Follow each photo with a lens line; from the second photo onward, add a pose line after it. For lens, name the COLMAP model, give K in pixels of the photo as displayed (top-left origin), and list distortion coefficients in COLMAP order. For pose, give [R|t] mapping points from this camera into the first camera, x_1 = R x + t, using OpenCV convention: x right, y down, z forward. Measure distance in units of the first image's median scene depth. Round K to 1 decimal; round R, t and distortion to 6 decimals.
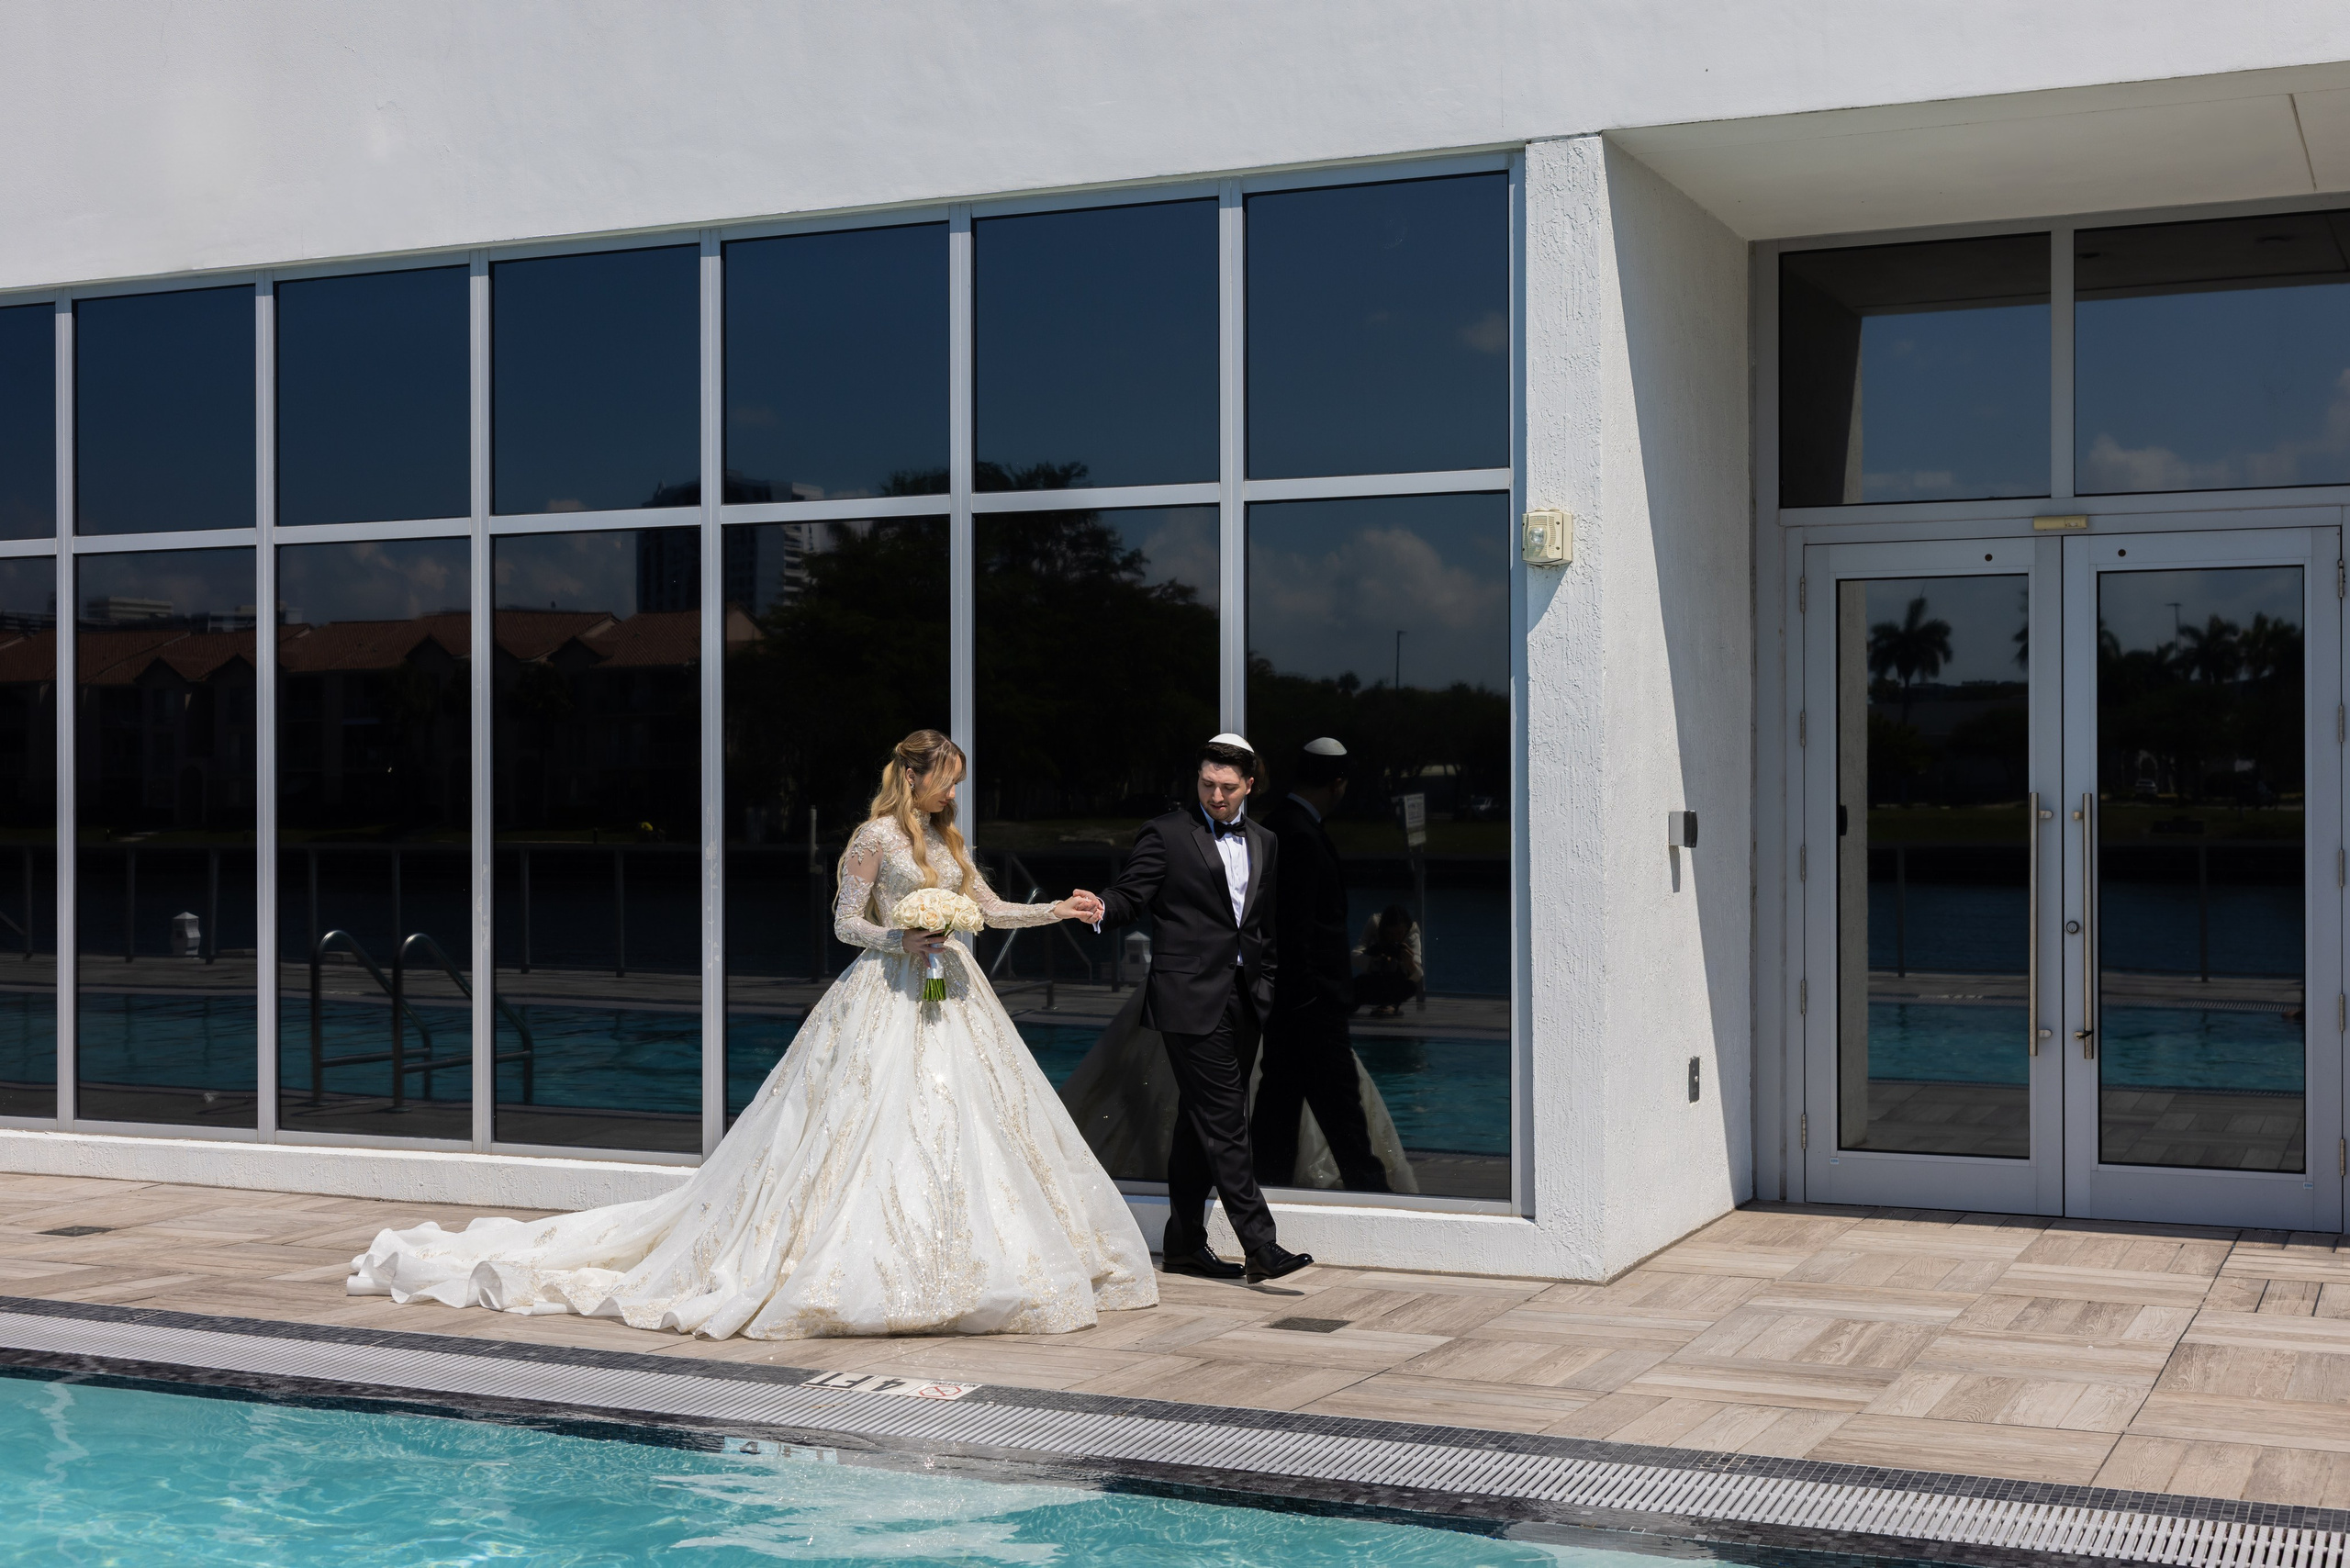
lens RADIAL K [[3013.1, 0, 1175.0], [0, 3013.1, 784.0], [0, 0, 1]] dist [-0.017395, -0.064527]
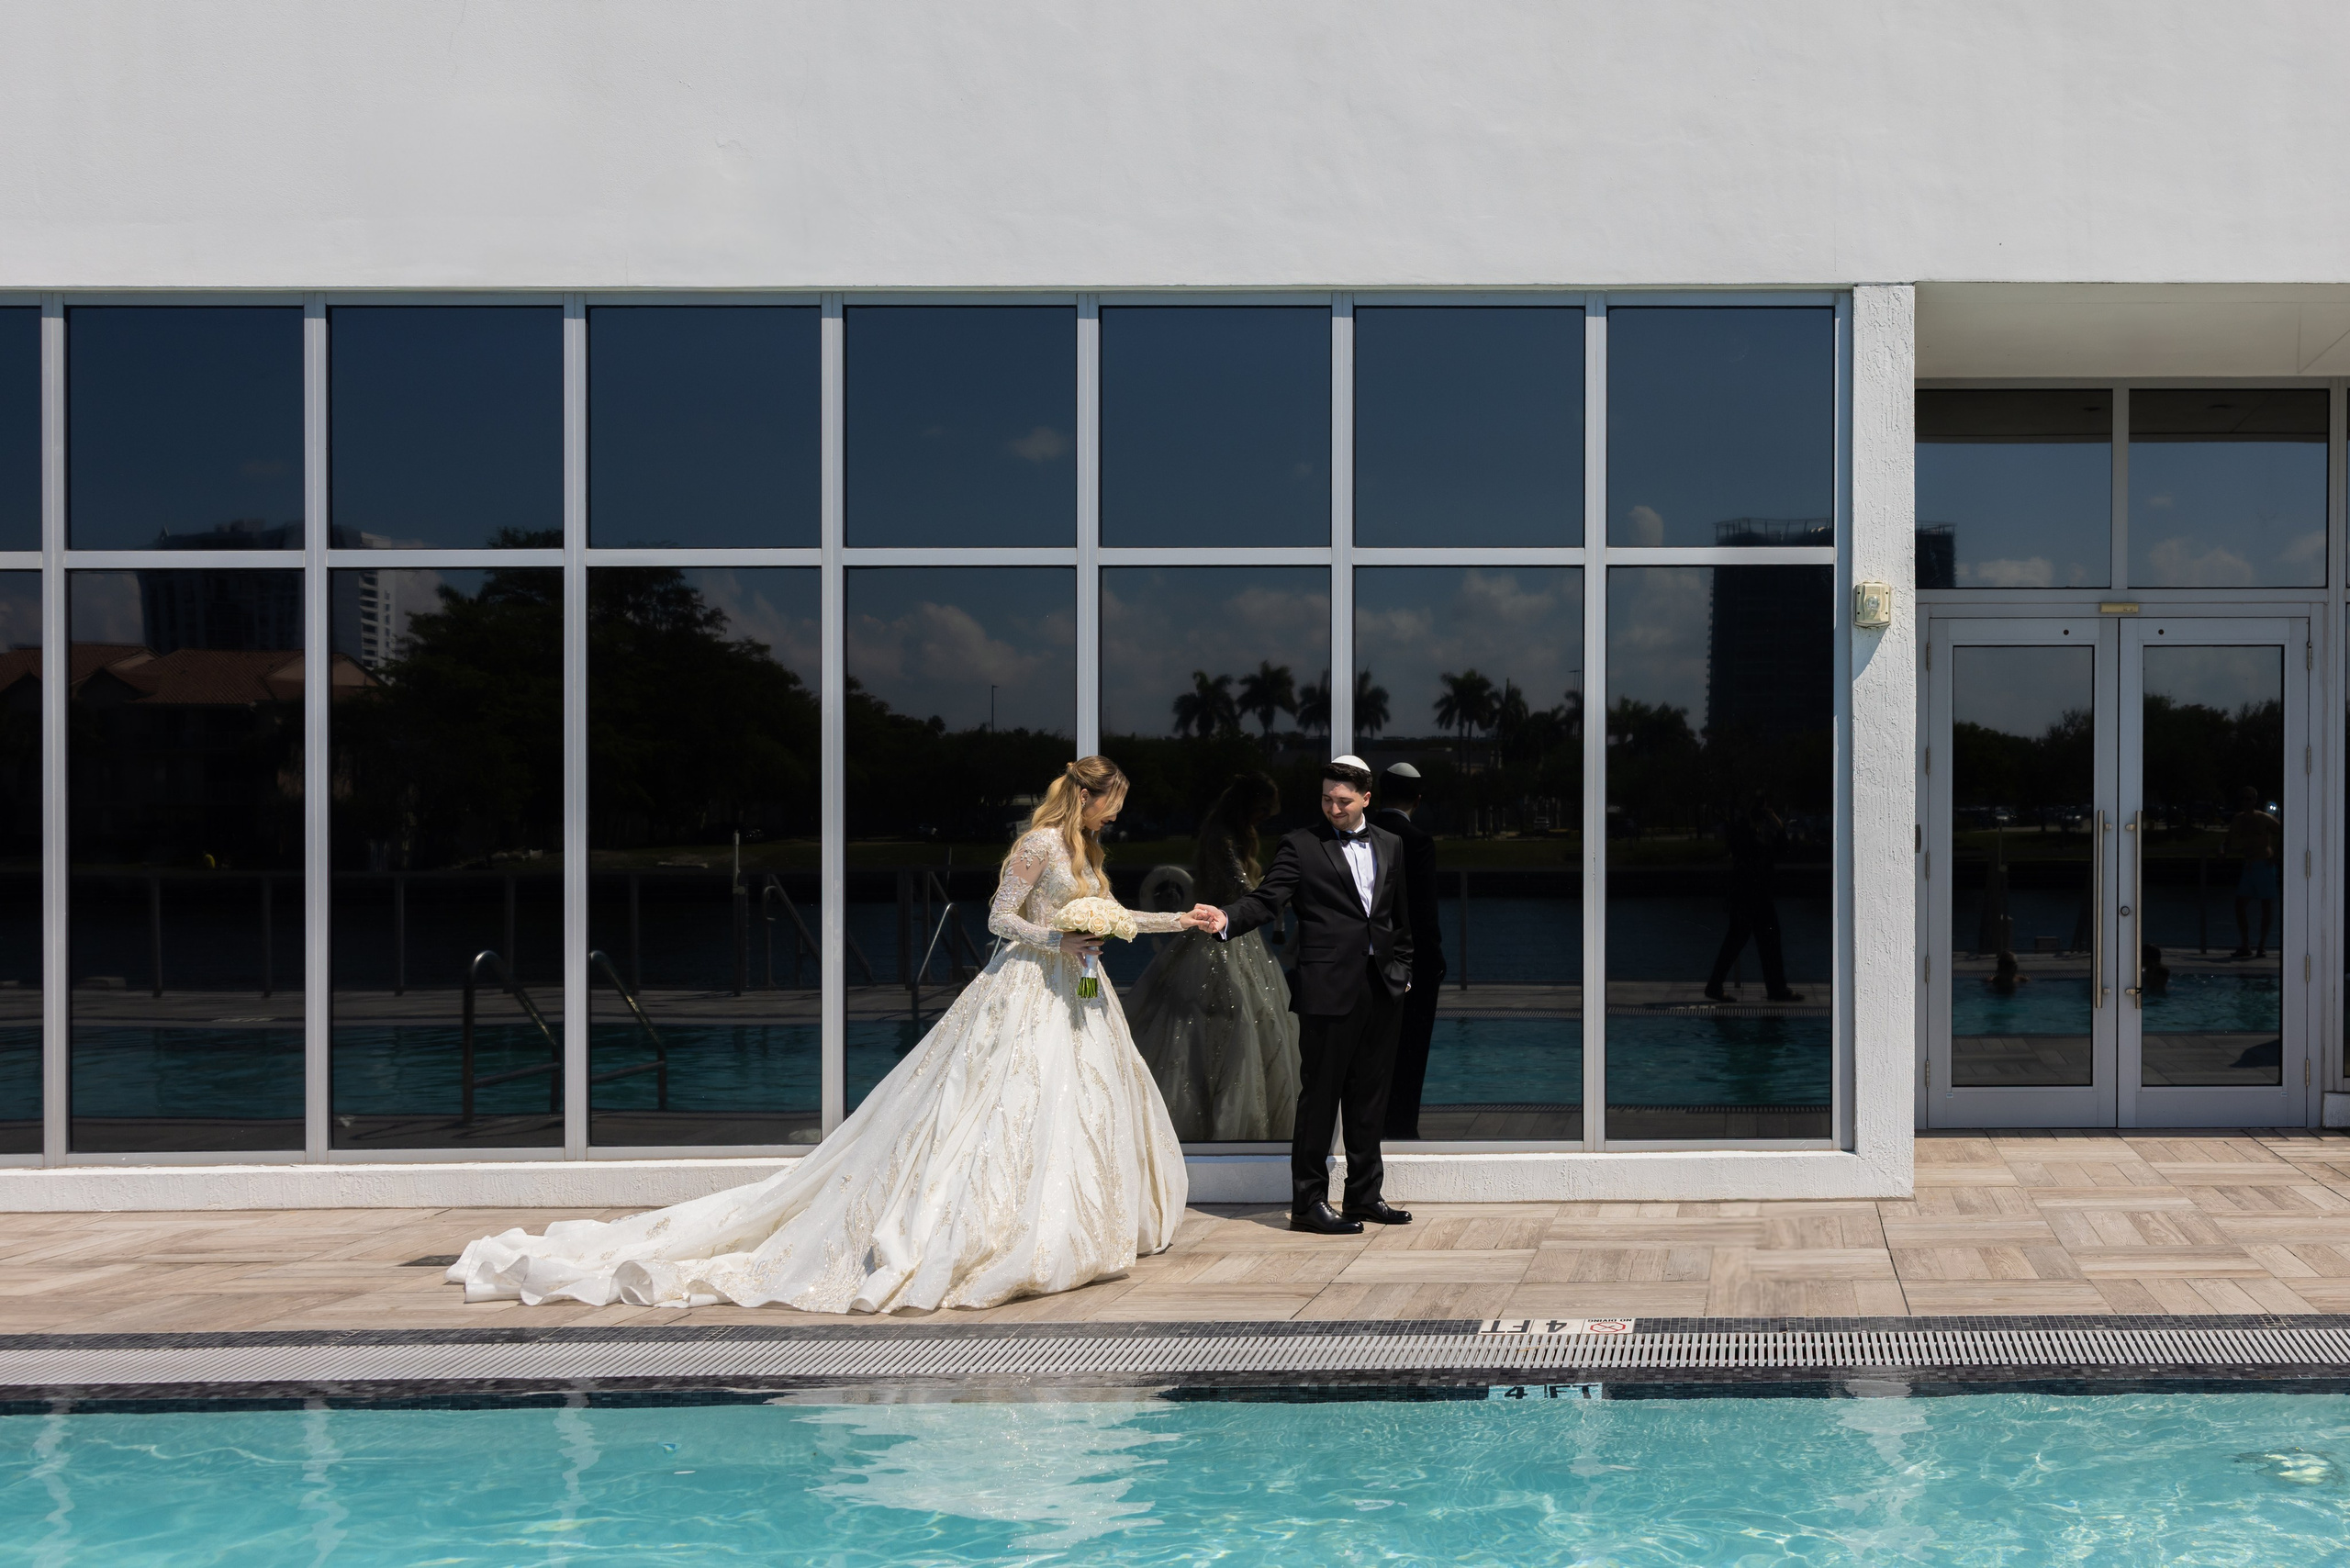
lens RADIAL K [[2426.0, 0, 1174.8], [0, 2426.0, 852.3], [0, 0, 1]] dist [-0.025451, -0.007287]
pose [[0.906539, -0.006081, 0.422079, -0.435461], [0.000708, 0.999917, 0.012887, 0.005960], [-0.422122, -0.011384, 0.906468, 0.164979]]
